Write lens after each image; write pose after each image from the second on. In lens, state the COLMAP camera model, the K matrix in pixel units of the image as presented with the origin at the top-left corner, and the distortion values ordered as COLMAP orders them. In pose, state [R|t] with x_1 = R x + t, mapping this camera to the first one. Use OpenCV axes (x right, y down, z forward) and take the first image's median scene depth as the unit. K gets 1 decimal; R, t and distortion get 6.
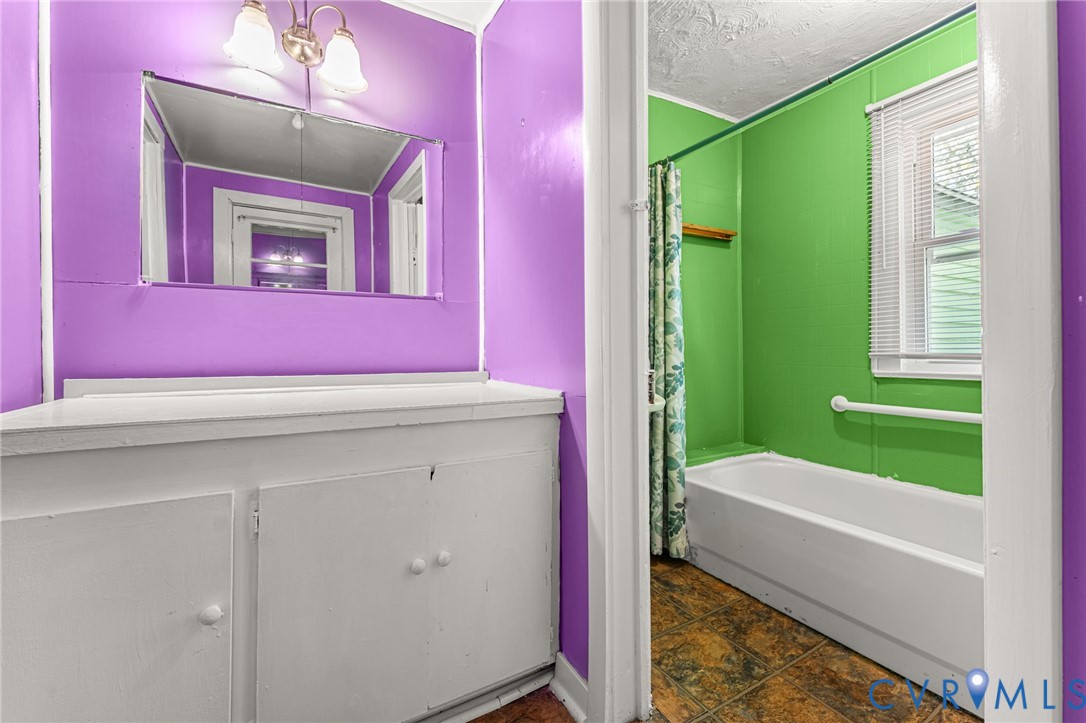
lens RADIAL K [[446.1, 0, 539.9], [0, 446.1, 353.0], [0, 0, 1]] dist [0.003175, -0.000381]
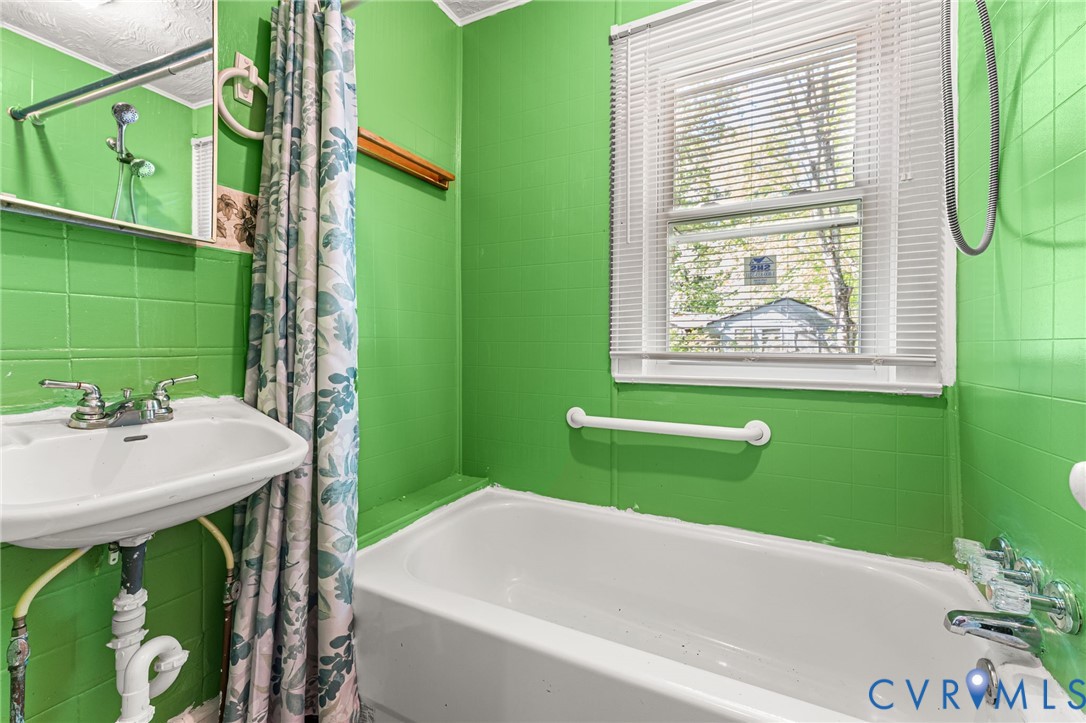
lens RADIAL K [[446.1, 0, 537.8], [0, 446.1, 342.3], [0, 0, 1]] dist [0.003175, -0.000381]
pose [[0.841383, 0.013403, 0.540273, 0.216370], [-0.006776, 0.999875, -0.014253, -0.004324], [-0.540397, 0.008331, 0.841369, 0.421795]]
